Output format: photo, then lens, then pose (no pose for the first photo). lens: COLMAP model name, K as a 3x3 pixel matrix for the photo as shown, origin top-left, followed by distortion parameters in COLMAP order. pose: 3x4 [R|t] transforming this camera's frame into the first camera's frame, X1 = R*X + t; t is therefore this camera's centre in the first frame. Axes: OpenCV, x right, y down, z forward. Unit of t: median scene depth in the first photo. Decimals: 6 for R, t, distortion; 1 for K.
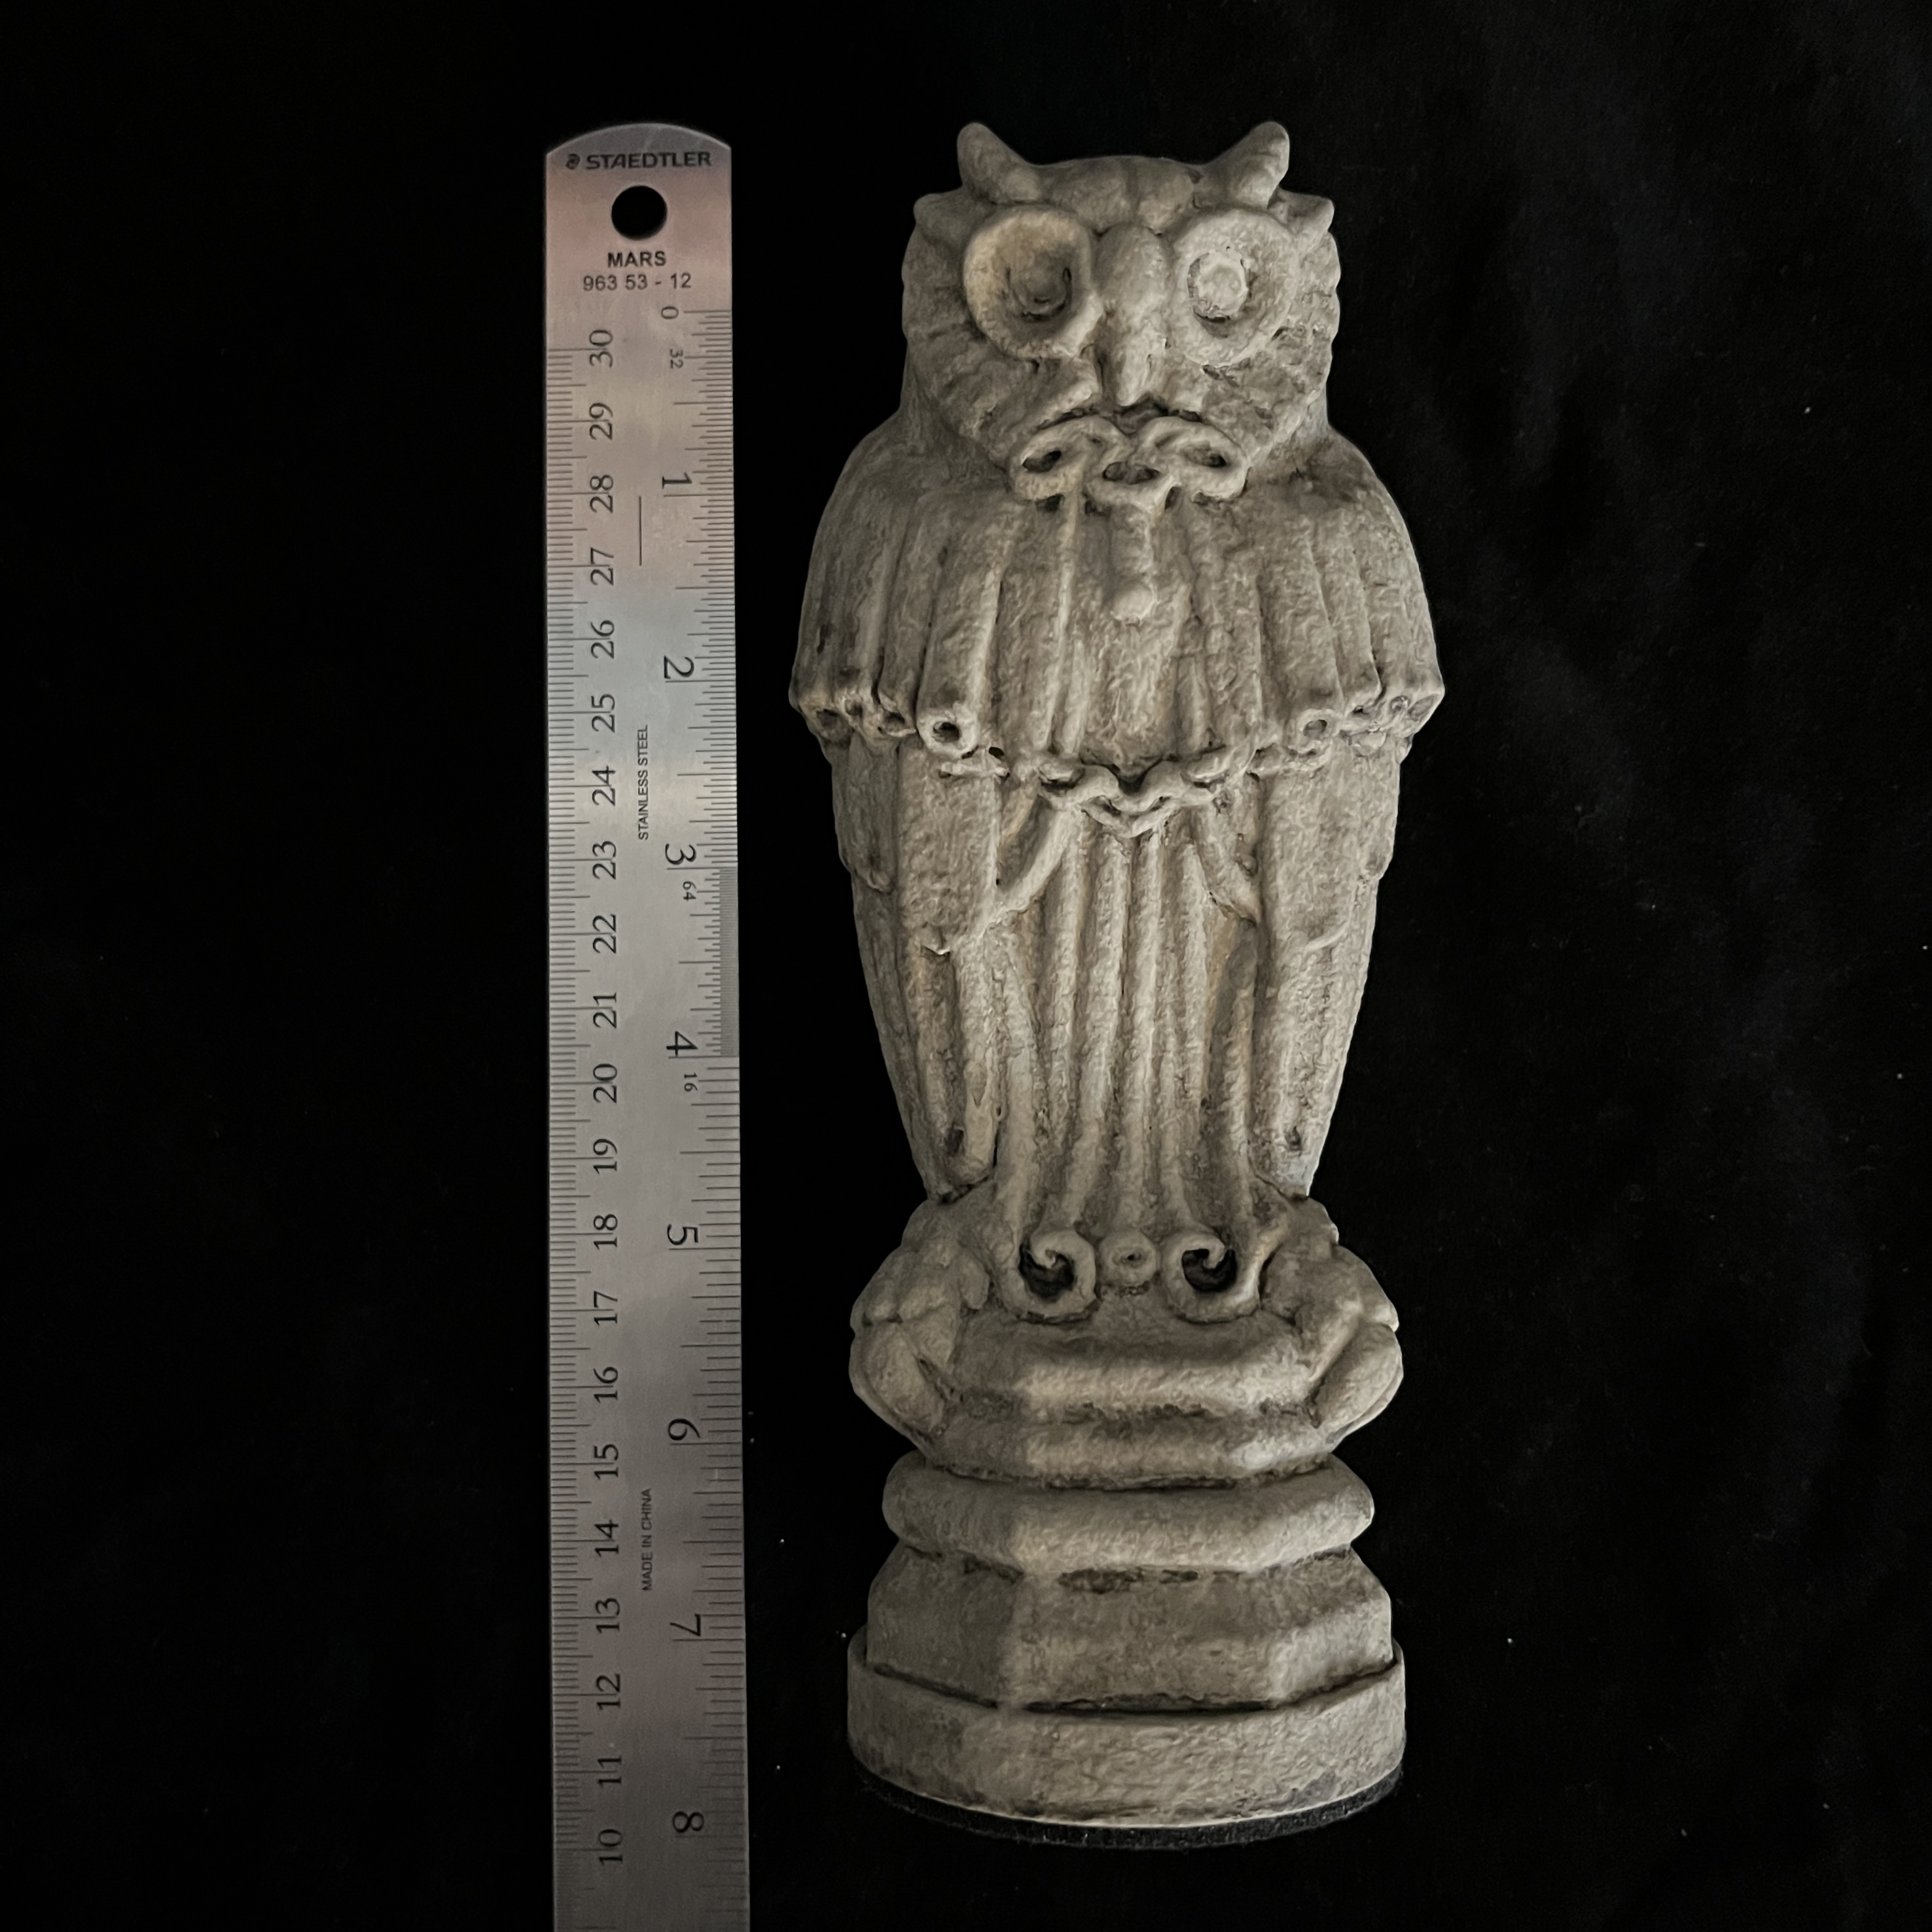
lens RADIAL K [[2011.8, 0, 937.3], [0, 2011.8, 1008.8], [0, 0, 1]] dist [0.014881, 0.000000]
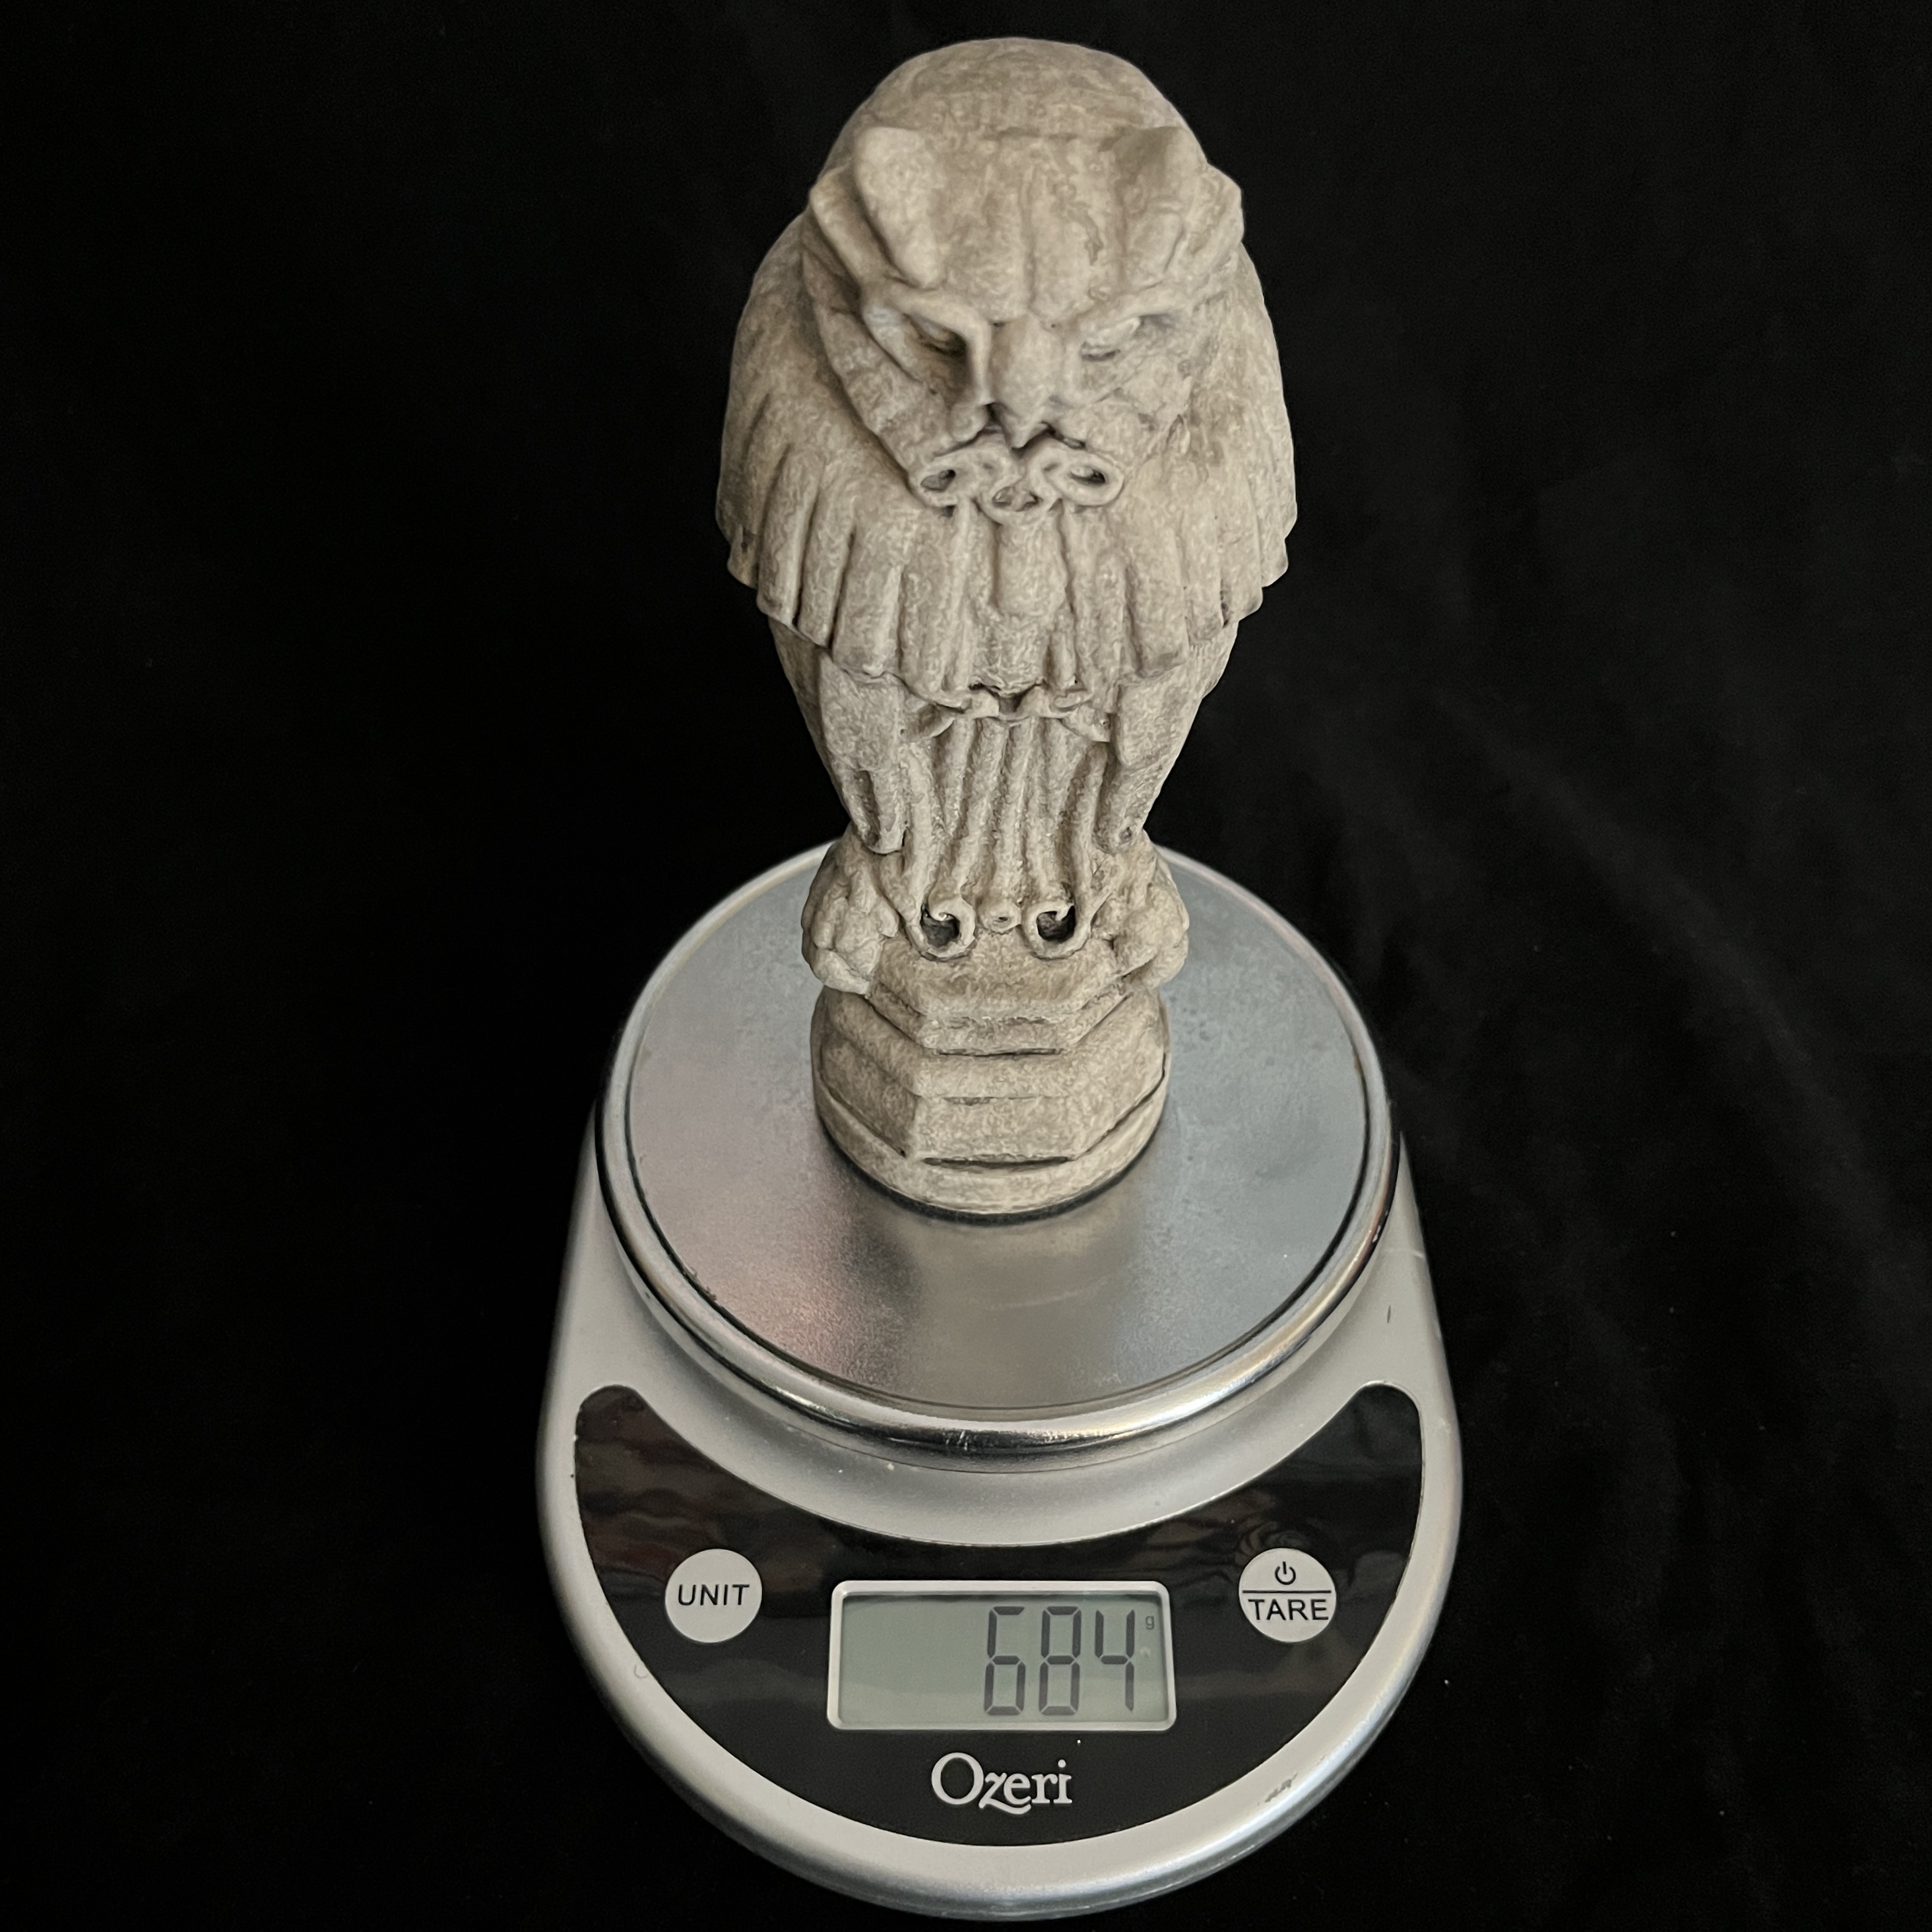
lens RADIAL K [[2011.8, 0, 967.2], [0, 2011.8, 985.9], [0, 0, 1]] dist [0.014881, 0.000000]
pose [[0.999448, -0.013580, 0.030312, 0.030958], [-0.015561, 0.614812, 0.788520, -0.965251], [-0.029344, -0.788557, 0.614261, 0.110211]]
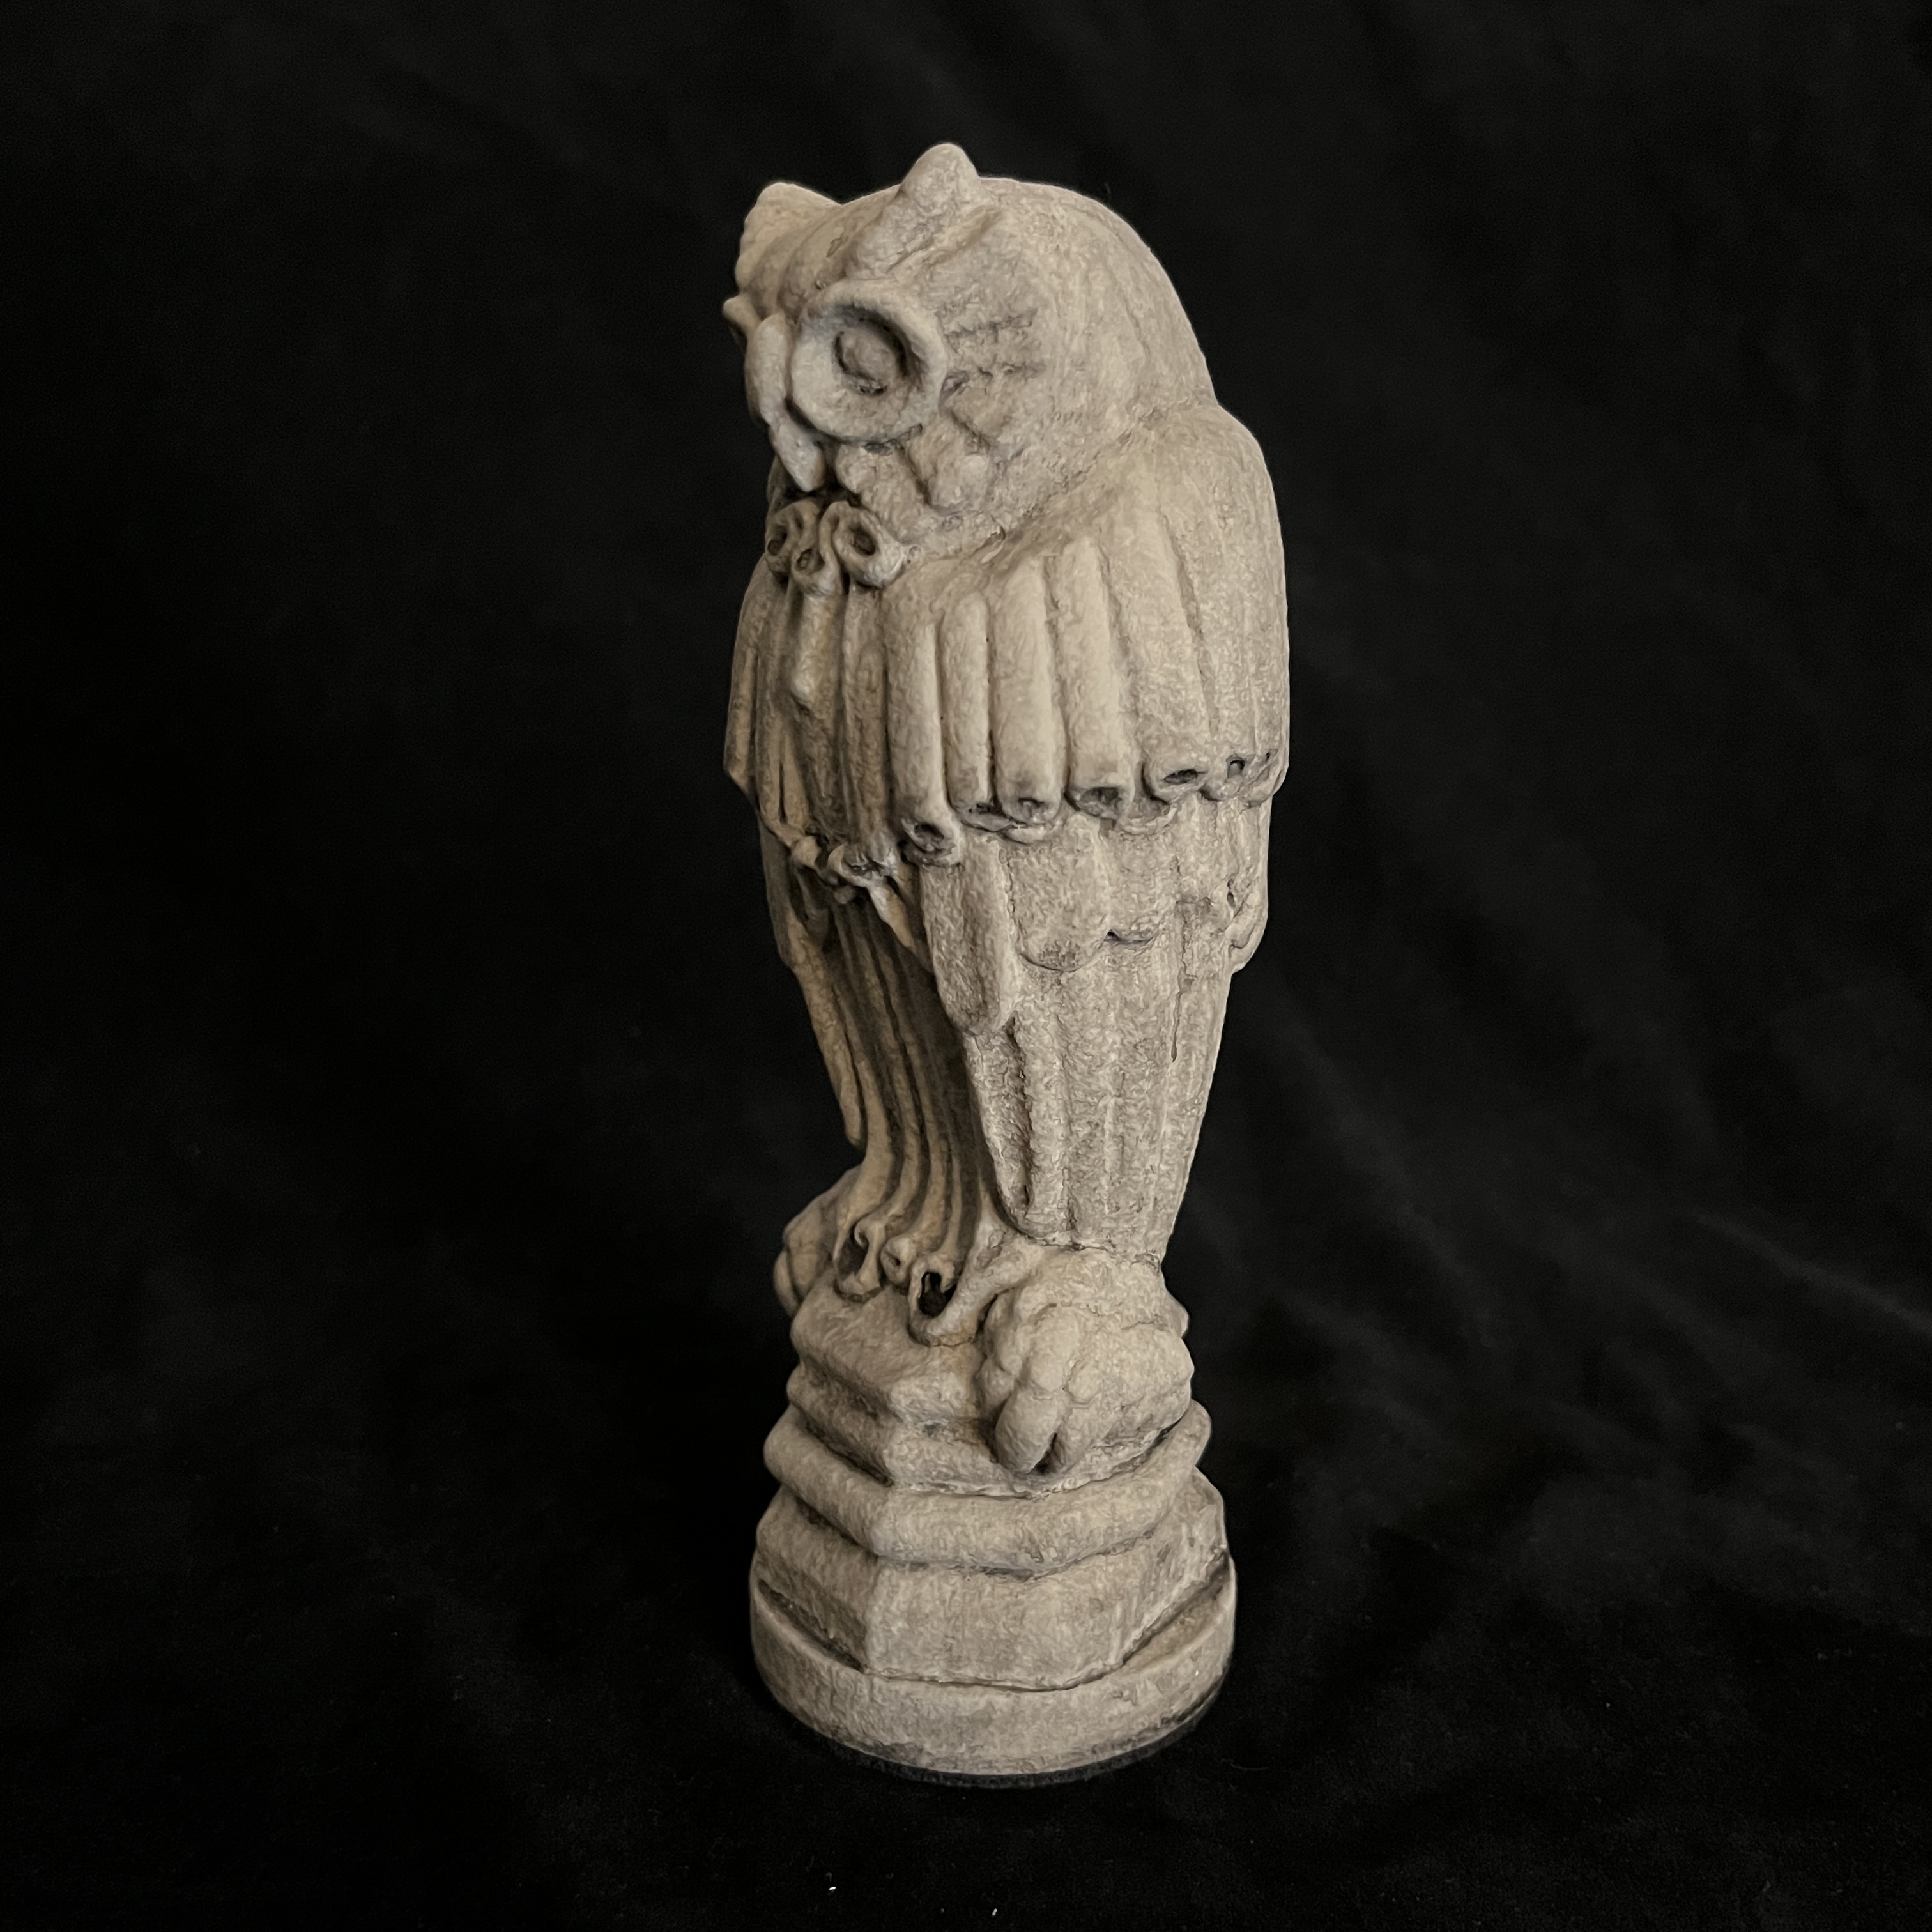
lens RADIAL K [[2011.8, 0, 979.2], [0, 2011.8, 995.2], [0, 0, 1]] dist [0.014881, 0.000000]
pose [[0.591749, 0.201972, -0.780410, 0.984151], [0.033676, 0.961065, 0.274262, -0.330072], [0.805418, -0.188575, 0.561908, 0.447273]]
